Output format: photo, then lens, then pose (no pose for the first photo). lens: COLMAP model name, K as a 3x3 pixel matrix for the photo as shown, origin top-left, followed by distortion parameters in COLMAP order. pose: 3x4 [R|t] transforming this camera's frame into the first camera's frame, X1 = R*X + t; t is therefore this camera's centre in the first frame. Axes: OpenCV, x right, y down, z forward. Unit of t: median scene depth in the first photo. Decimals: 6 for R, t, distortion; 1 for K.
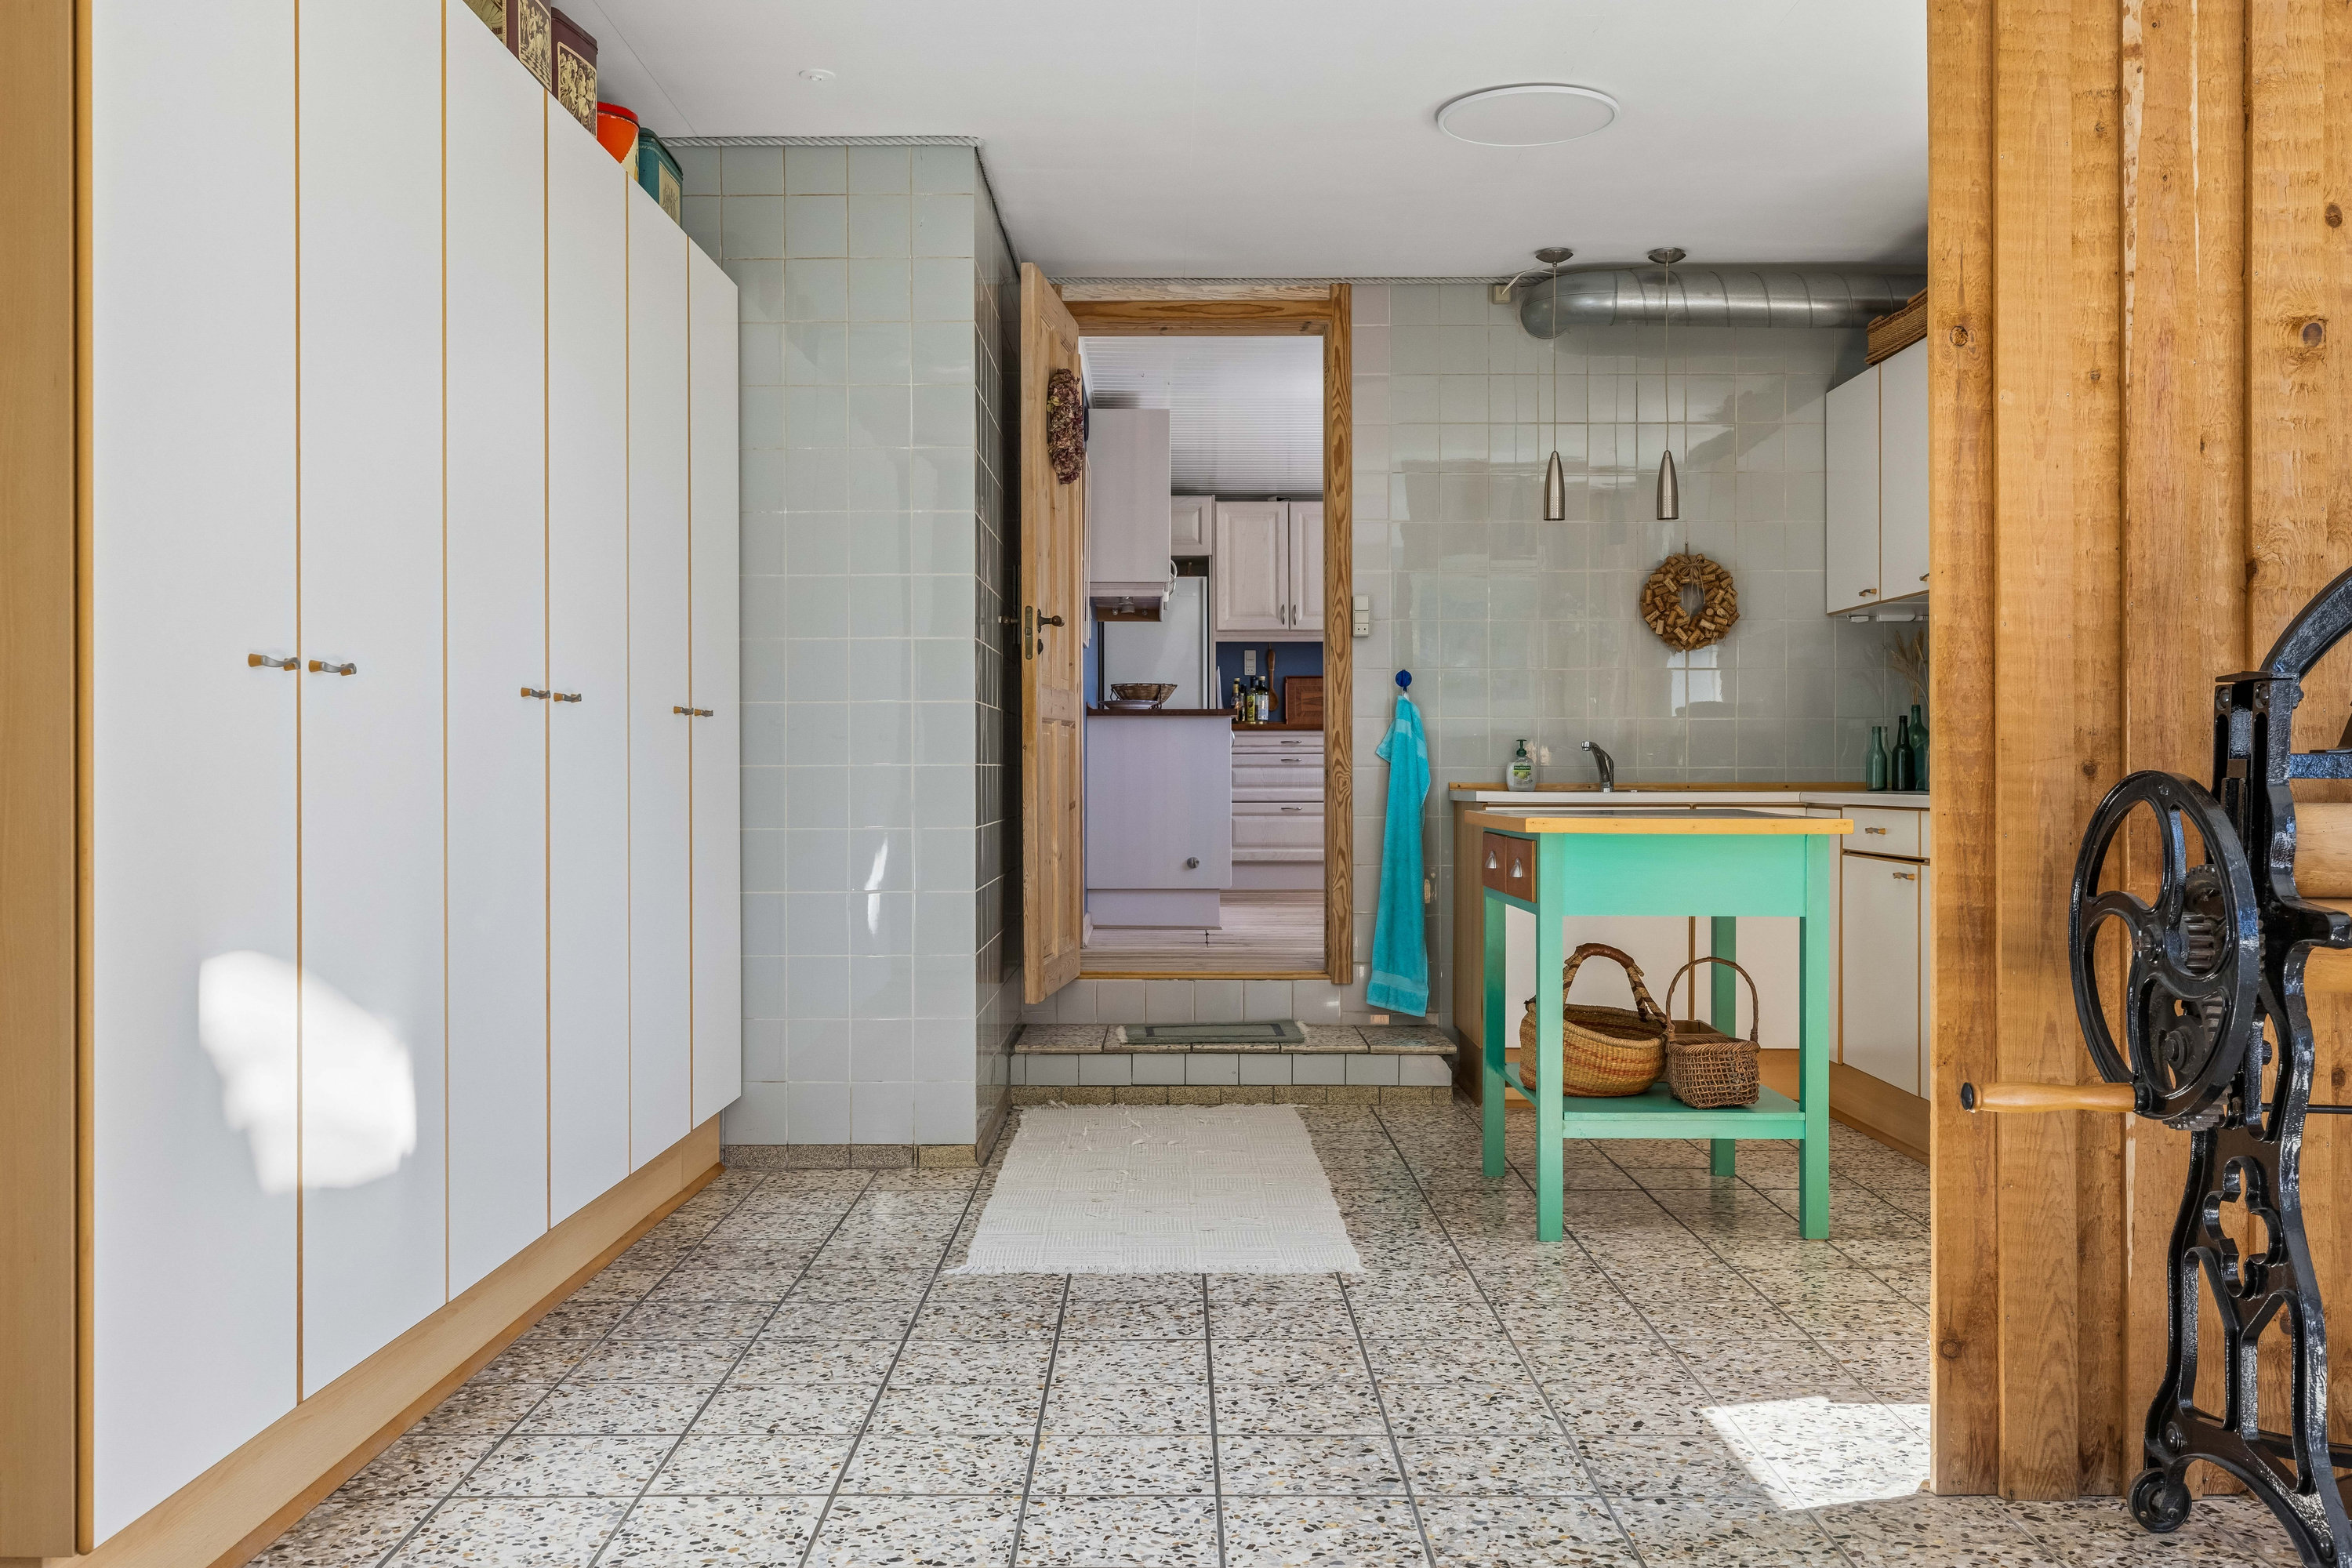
lens RADIAL K [[2164.1, 0, 1176.6], [0, 2164.1, 781.3], [0, 0, 1]] dist [-0.000475, 0.000000]
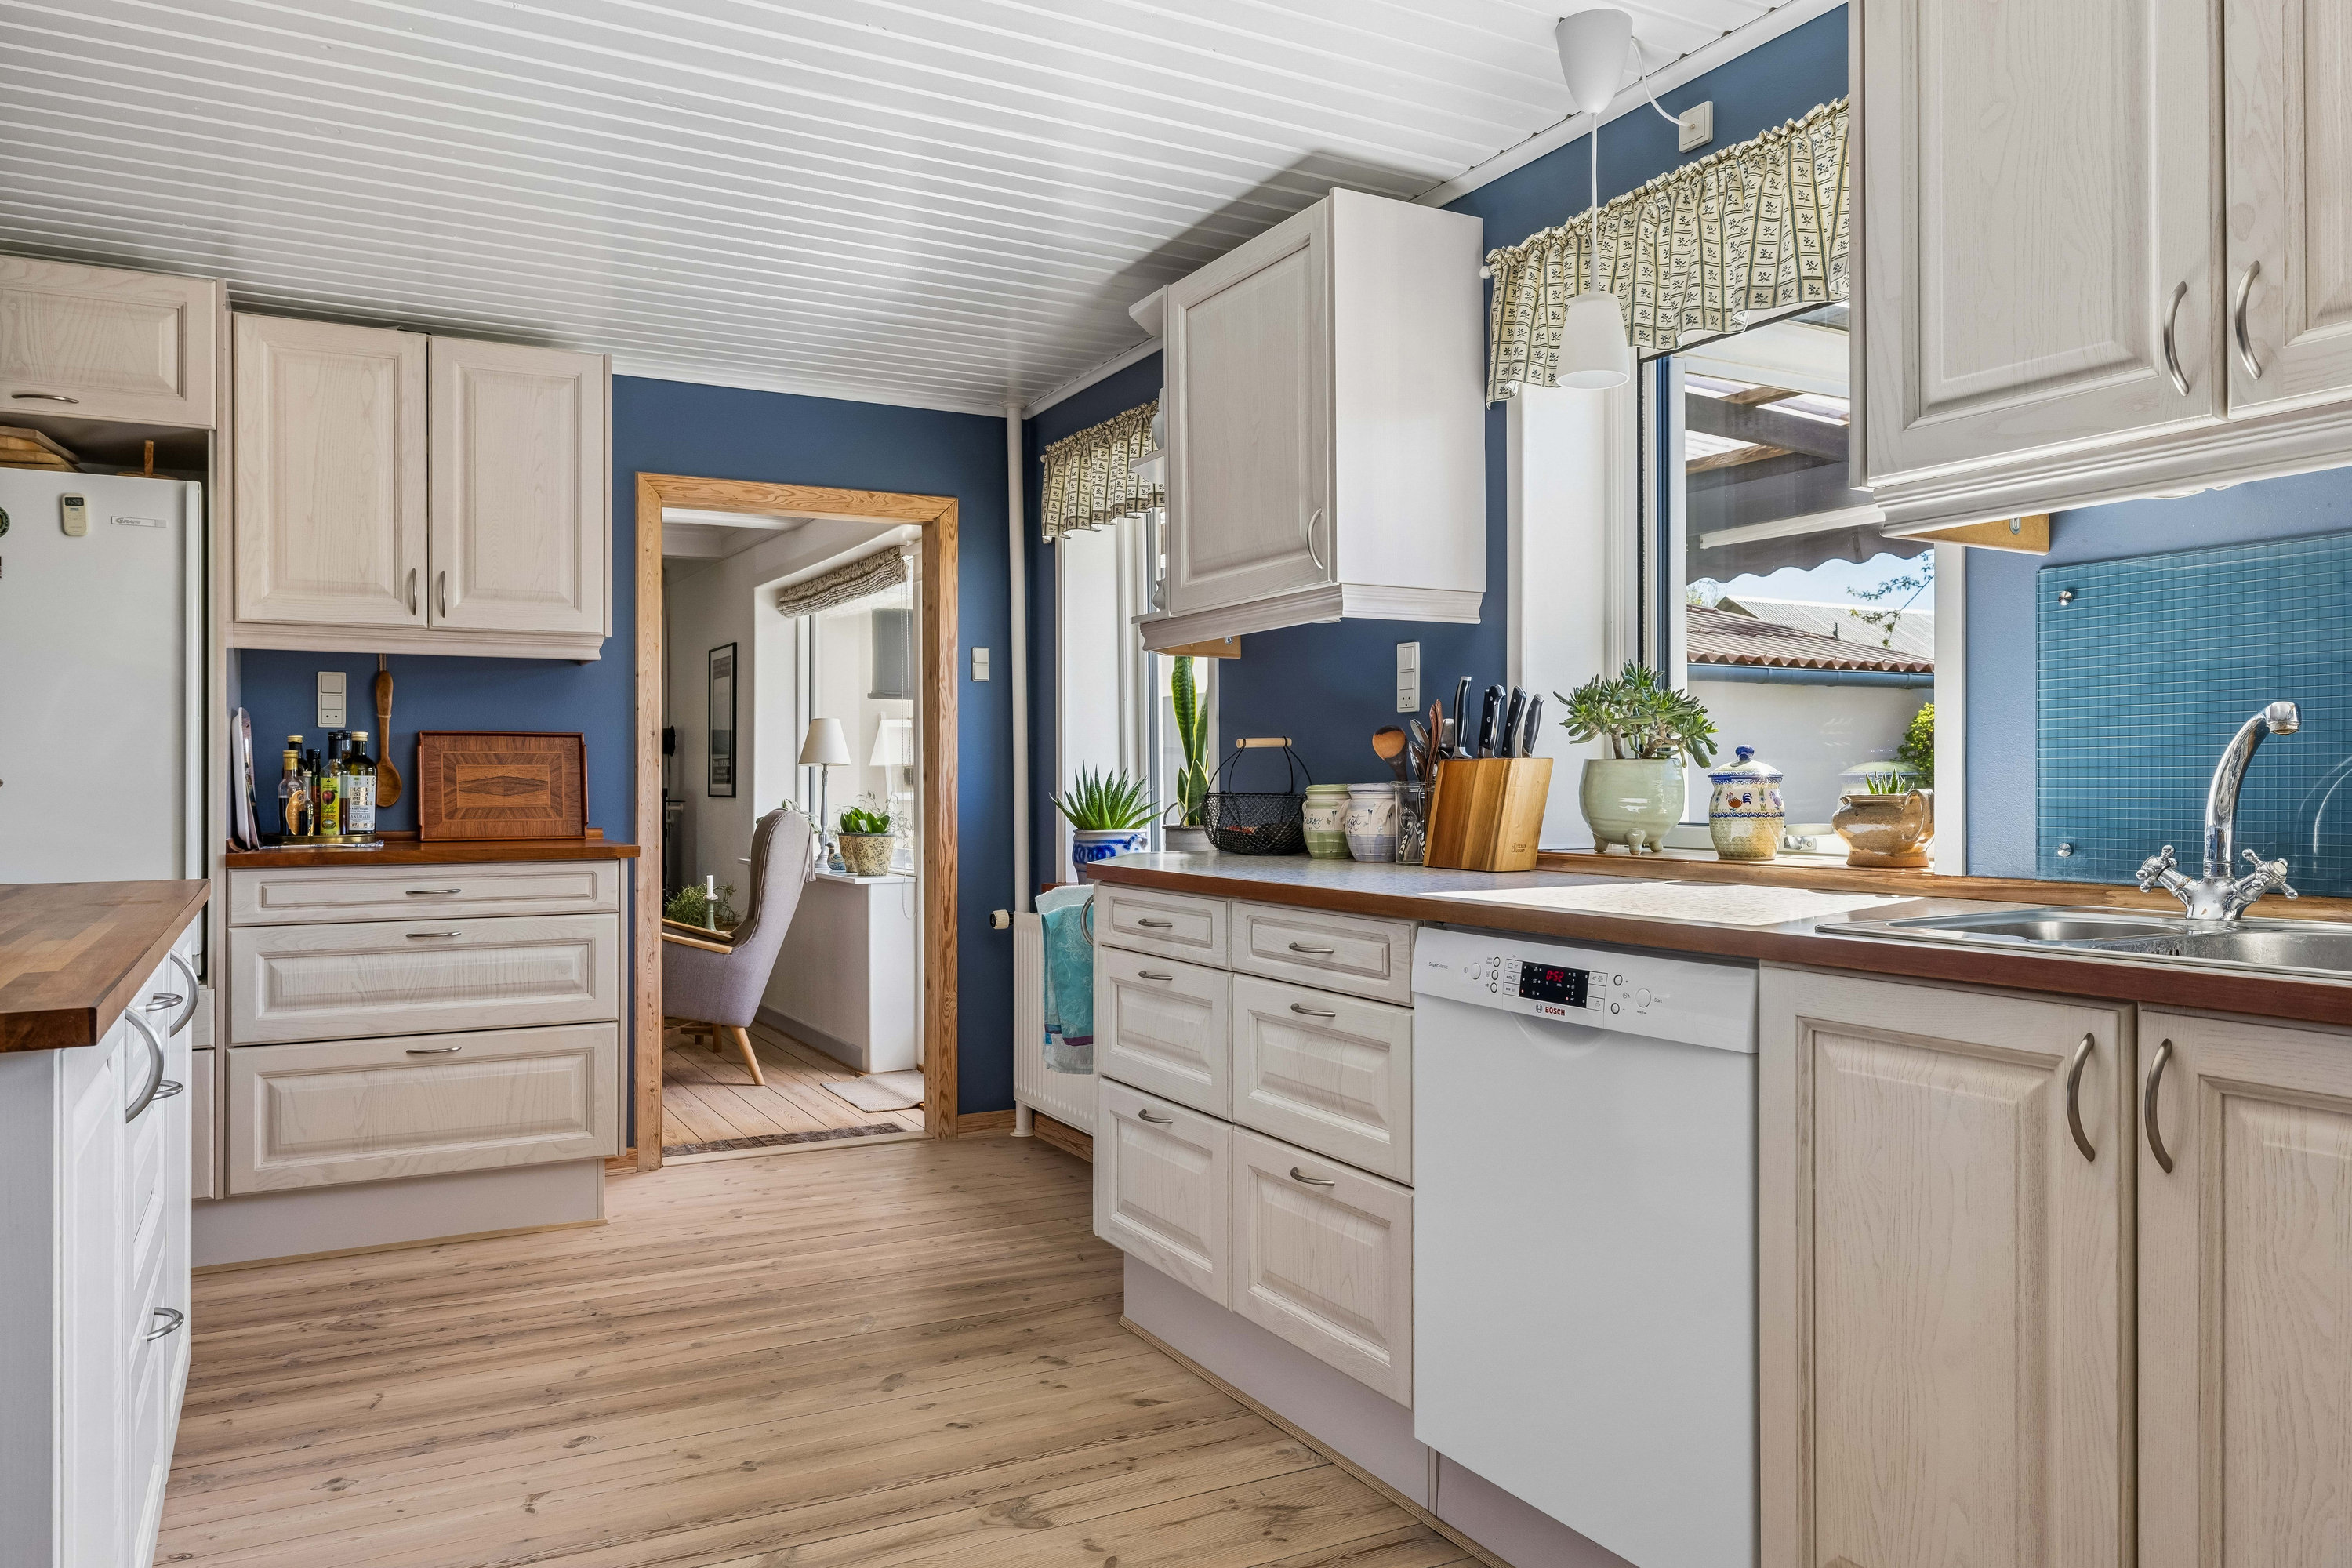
lens RADIAL K [[1638.6, 0, 1180.6], [0, 1638.6, 780.7], [0, 0, 1]] dist [0.006534, 0.000571]
pose [[0.885511, 0.002631, 0.464611, 0.032584], [0.000298, 0.999981, -0.006231, -0.036828], [-0.464618, 0.005656, 0.885493, 0.635679]]
